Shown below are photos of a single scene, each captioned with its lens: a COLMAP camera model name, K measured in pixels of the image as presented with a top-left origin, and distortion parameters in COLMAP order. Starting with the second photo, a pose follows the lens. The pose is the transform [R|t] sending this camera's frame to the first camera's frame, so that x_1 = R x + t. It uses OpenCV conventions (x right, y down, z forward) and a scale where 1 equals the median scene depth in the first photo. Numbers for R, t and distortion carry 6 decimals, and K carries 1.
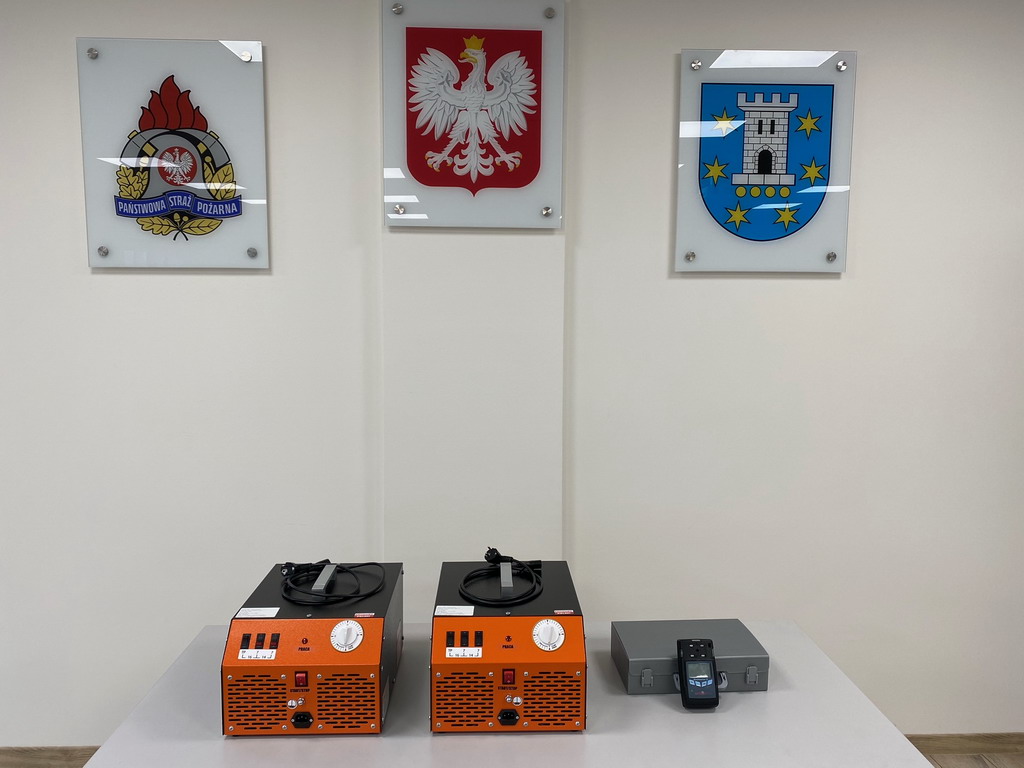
lens RADIAL K [[795.5, 0, 512.0], [0, 795.5, 384.0], [0, 0, 1]] dist [0.104737, -0.226746]
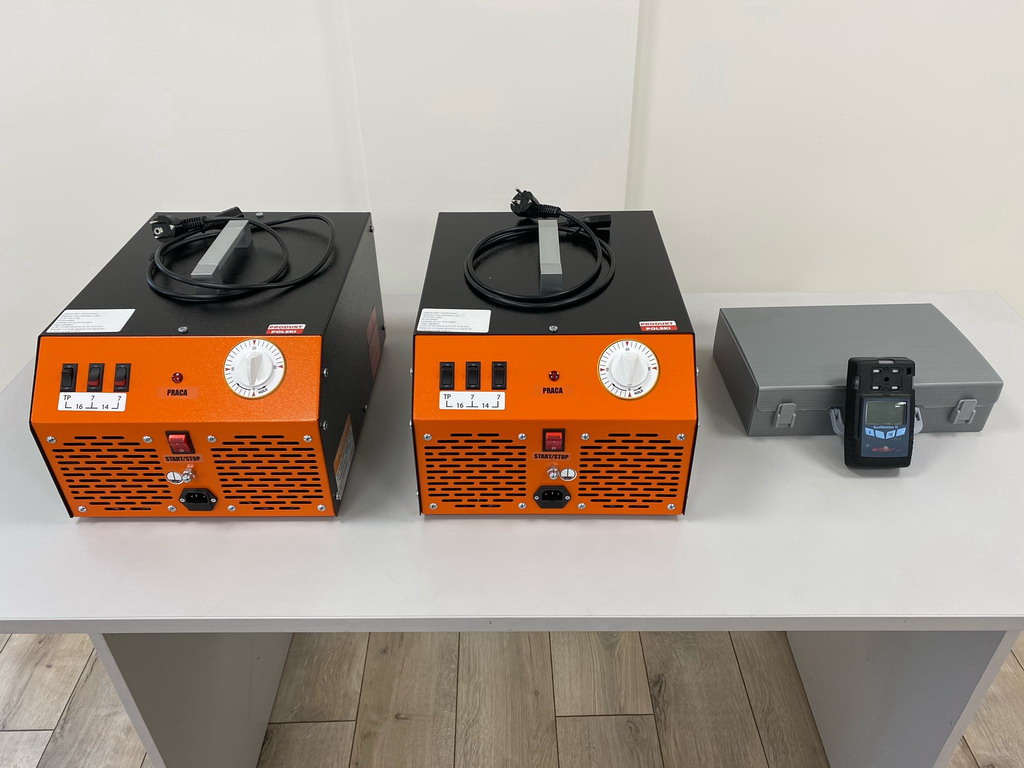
lens RADIAL K [[795.5, 0, 512.0], [0, 795.5, 384.0], [0, 0, 1]] dist [0.104737, -0.226746]
pose [[0.999302, 0.011764, -0.035468, -0.013789], [0.006811, 0.875915, 0.482417, 0.063691], [0.036742, -0.482322, 0.875223, 0.530256]]
